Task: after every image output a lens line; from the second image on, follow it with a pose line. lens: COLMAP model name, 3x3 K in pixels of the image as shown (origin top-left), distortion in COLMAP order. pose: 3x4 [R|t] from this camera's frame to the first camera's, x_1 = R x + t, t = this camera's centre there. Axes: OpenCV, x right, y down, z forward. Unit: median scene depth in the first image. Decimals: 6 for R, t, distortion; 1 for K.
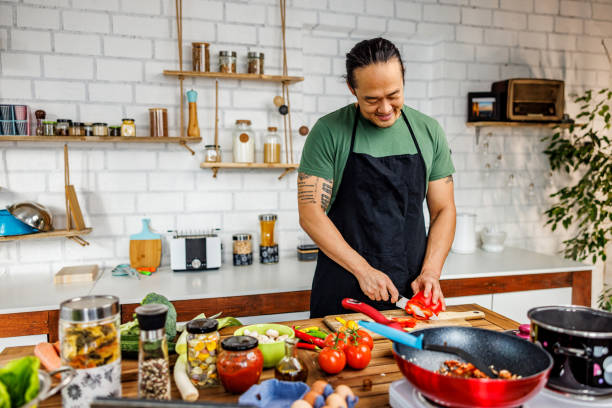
lens RADIAL K [[510.1, 0, 318.9], [0, 510.1, 204.0], [0, 0, 1]] dist [0.003709, -0.004119]
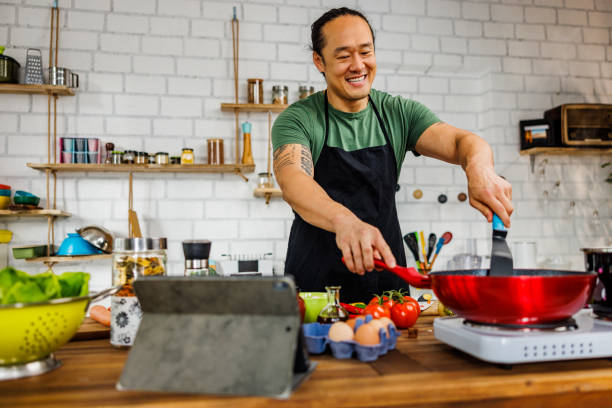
lens RADIAL K [[512.9, 0, 315.3], [0, 512.9, 206.9], [0, 0, 1]] dist [0.006009, -0.005702]
pose [[0.992753, -0.024643, -0.117619, 0.013538], [0.007108, 0.989076, -0.147232, 0.105974], [0.119963, 0.145329, 0.982084, -0.003773]]
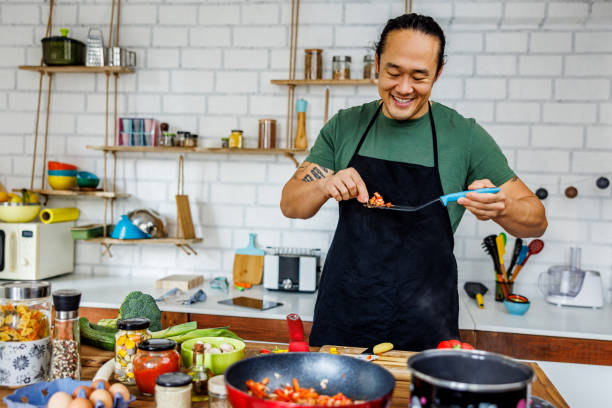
lens RADIAL K [[603.3, 0, 306.0], [0, 603.3, 204.0], [0, 0, 1]] dist [0.004529, -0.000855]
pose [[0.896587, 0.041368, -0.440931, 0.249050], [-0.065904, 0.997005, -0.040471, 0.013244], [0.437936, 0.065345, 0.896628, 0.019296]]
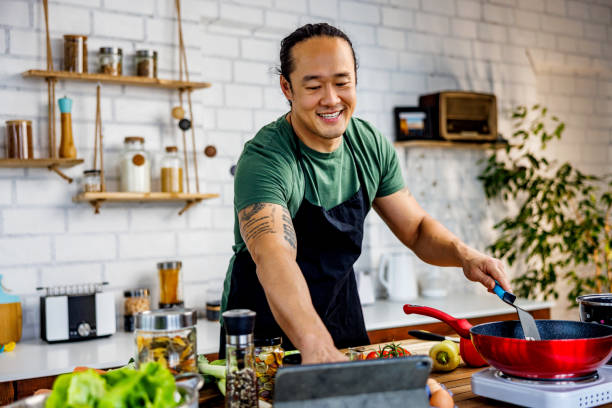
lens RADIAL K [[752.4, 0, 319.8], [0, 752.4, 206.0], [0, 0, 1]] dist [0.006207, -0.007375]
pose [[0.957614, -0.025450, 0.286929, -0.206413], [0.052992, 0.994654, -0.088634, 0.050642], [-0.283139, 0.100082, 0.953843, -0.131788]]
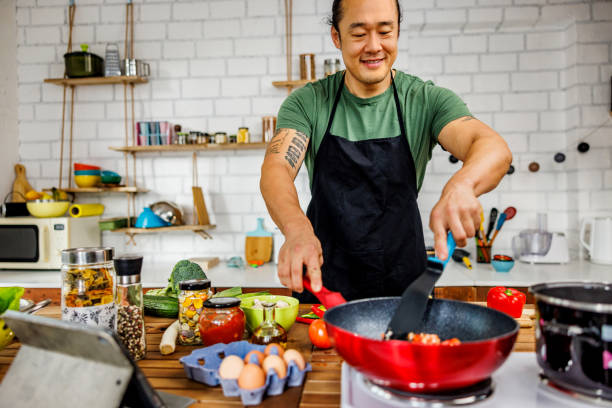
lens RADIAL K [[479.9, 0, 299.4], [0, 479.9, 198.6], [0, 0, 1]] dist [0.007332, -0.005523]
pose [[0.921847, -0.011677, -0.387379, 0.139825], [-0.013870, 0.997912, -0.063088, 0.051861], [0.387306, 0.063531, 0.919760, 0.076087]]
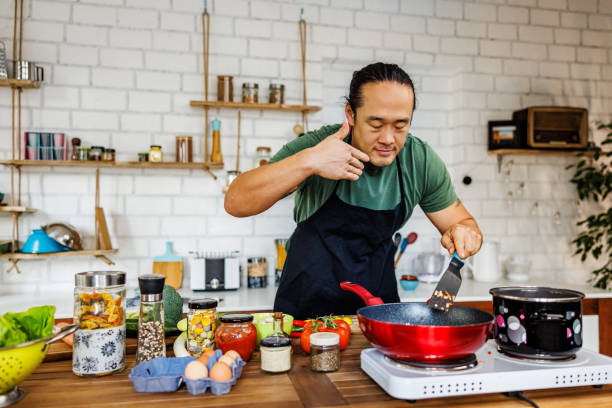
lens RADIAL K [[537.1, 0, 320.9], [0, 537.1, 200.6], [0, 0, 1]] dist [0.017850, -0.010874]
pose [[0.996982, -0.001001, -0.077623, 0.053569], [-0.007043, 0.994627, -0.103283, 0.056857], [0.077309, 0.103518, 0.991619, -0.070790]]
